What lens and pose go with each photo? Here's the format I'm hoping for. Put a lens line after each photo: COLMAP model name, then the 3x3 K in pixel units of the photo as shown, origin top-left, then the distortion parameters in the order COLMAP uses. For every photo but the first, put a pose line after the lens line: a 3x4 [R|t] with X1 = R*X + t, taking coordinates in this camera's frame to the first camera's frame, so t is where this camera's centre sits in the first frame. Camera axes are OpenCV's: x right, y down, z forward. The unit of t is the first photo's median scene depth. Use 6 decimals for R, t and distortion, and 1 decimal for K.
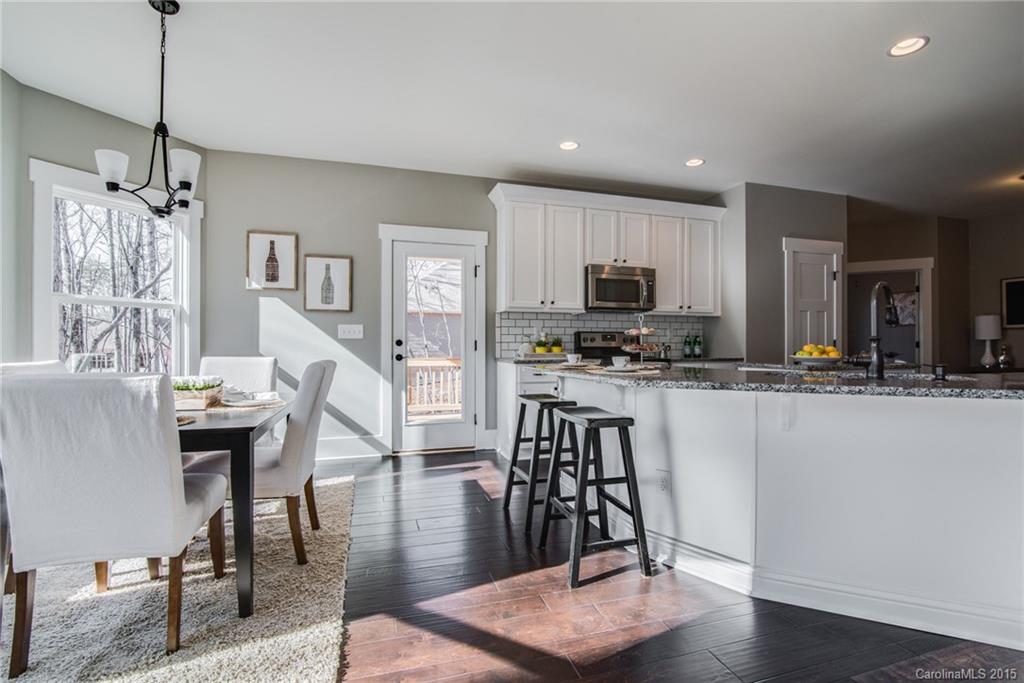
lens RADIAL K [[466.2, 0, 511.9], [0, 466.2, 340.9], [0, 0, 1]] dist [-0.009774, 0.001053]
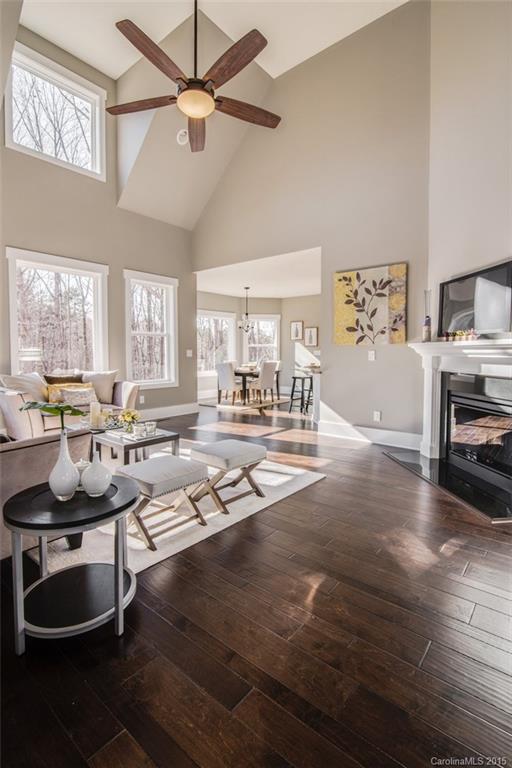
lens RADIAL K [[364.9, 0, 259.0], [0, 364.9, 370.0], [0, 0, 1]] dist [-0.005639, -0.003055]
pose [[0.545775, 0.026556, -0.837511, 1.416556], [0.014620, 0.999044, 0.041205, -0.011193], [0.837804, -0.034733, 0.544865, -0.566437]]
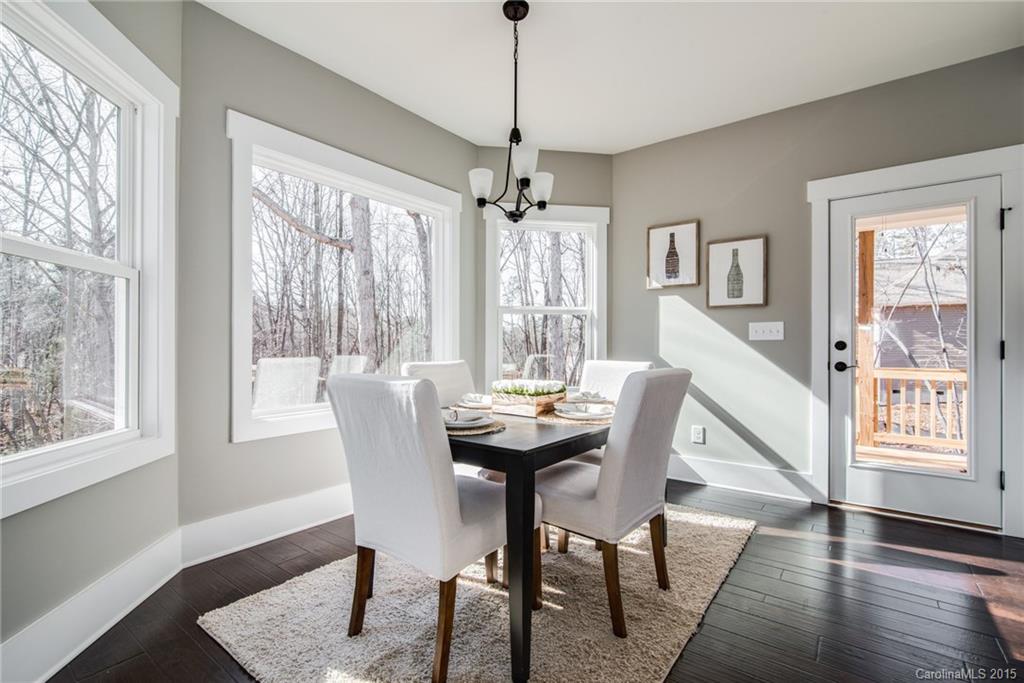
lens RADIAL K [[466.2, 0, 511.7], [0, 466.2, 345.2], [0, 0, 1]] dist [-0.009774, 0.001053]
pose [[0.586999, -0.003817, -0.809578, 0.032713], [0.004898, 0.999987, -0.001164, 0.002221], [0.809573, -0.003282, 0.587011, 0.213159]]
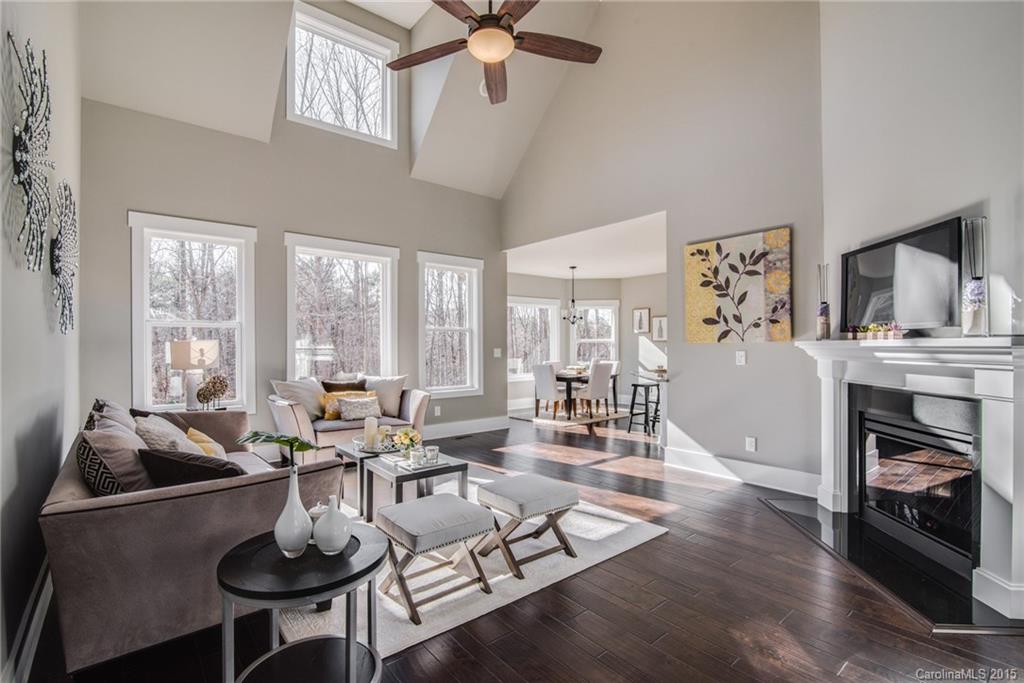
lens RADIAL K [[466.2, 0, 507.7], [0, 466.2, 347.8], [0, 0, 1]] dist [-0.009774, 0.001053]
pose [[0.377059, -0.015739, -0.926056, 1.412818], [0.018068, 0.999790, -0.009635, -0.024584], [0.926013, -0.013099, 0.377264, -0.519602]]
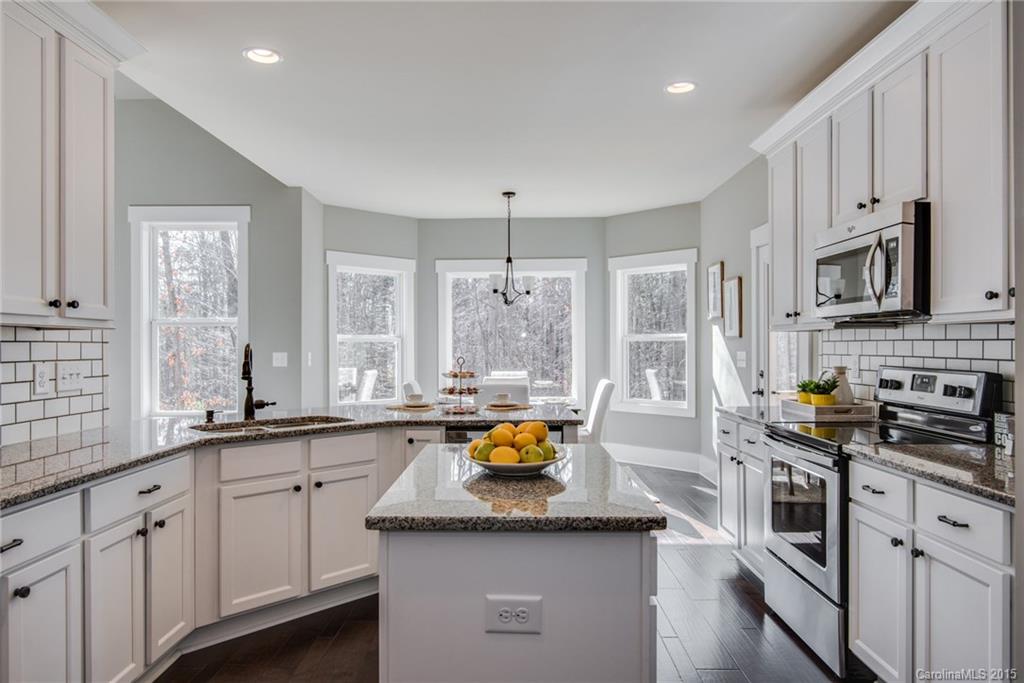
lens RADIAL K [[663.4, 0, 517.7], [0, 663.4, 343.7], [0, 0, 1]] dist [0.015302, 0.005126]
pose [[-0.295794, -0.003309, -0.955246, 1.046601], [0.004565, 0.999978, -0.004877, -0.048067], [0.955241, -0.005804, -0.295772, 1.013523]]
